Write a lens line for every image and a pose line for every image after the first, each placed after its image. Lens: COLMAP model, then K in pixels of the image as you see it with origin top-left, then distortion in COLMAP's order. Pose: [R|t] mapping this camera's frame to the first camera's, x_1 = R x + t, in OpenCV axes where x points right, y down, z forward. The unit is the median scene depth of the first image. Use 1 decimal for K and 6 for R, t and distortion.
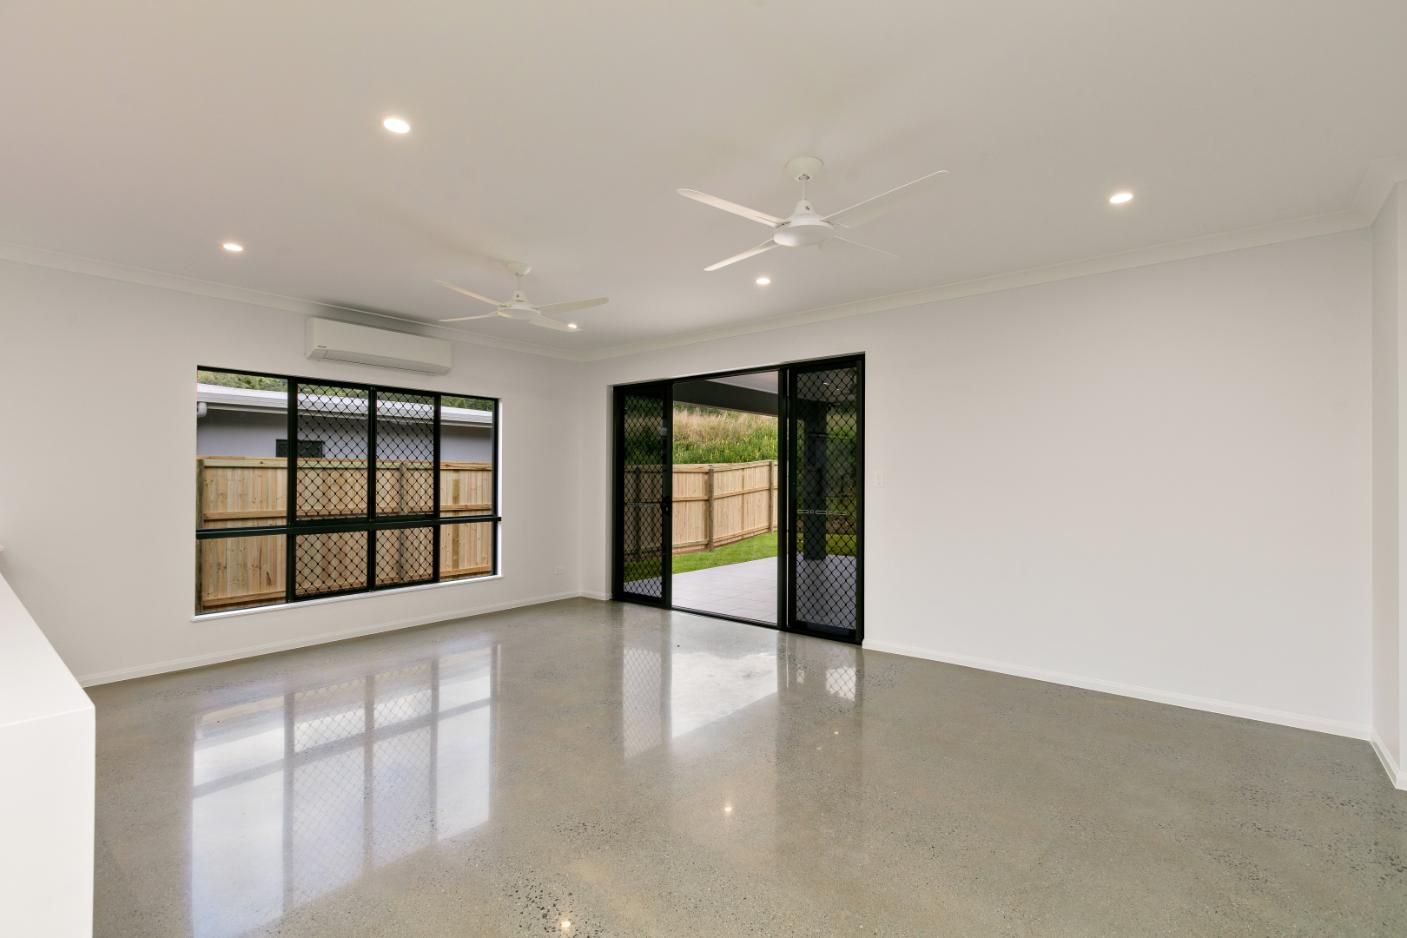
lens RADIAL K [[631.8, 0, 707.4], [0, 631.8, 471.2], [0, 0, 1]] dist [-0.004987, -0.000354]
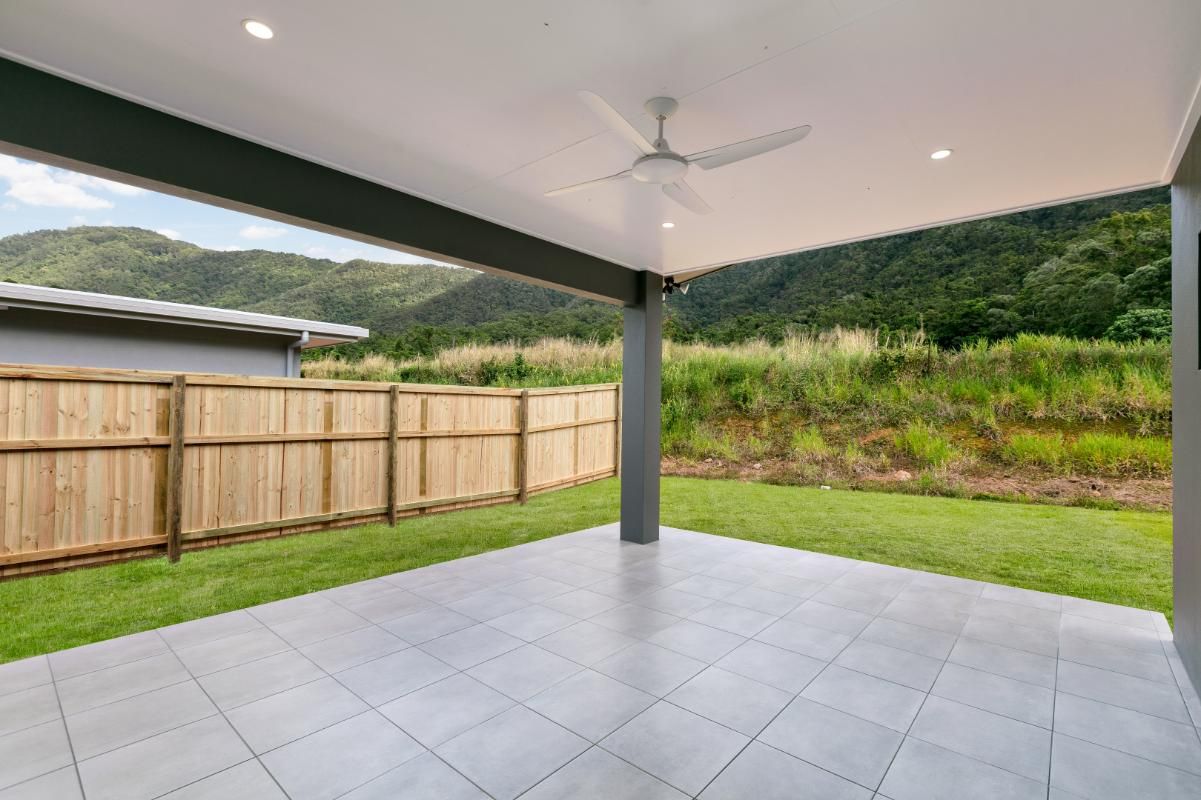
lens RADIAL K [[539.3, 0, 598.8], [0, 539.3, 397.6], [0, 0, 1]] dist [-0.004987, -0.000354]
pose [[0.998961, 0.010825, -0.044269, 0.113731], [-0.011204, 0.999902, -0.008334, 0.006872], [0.044175, 0.008822, 0.998985, 0.363359]]
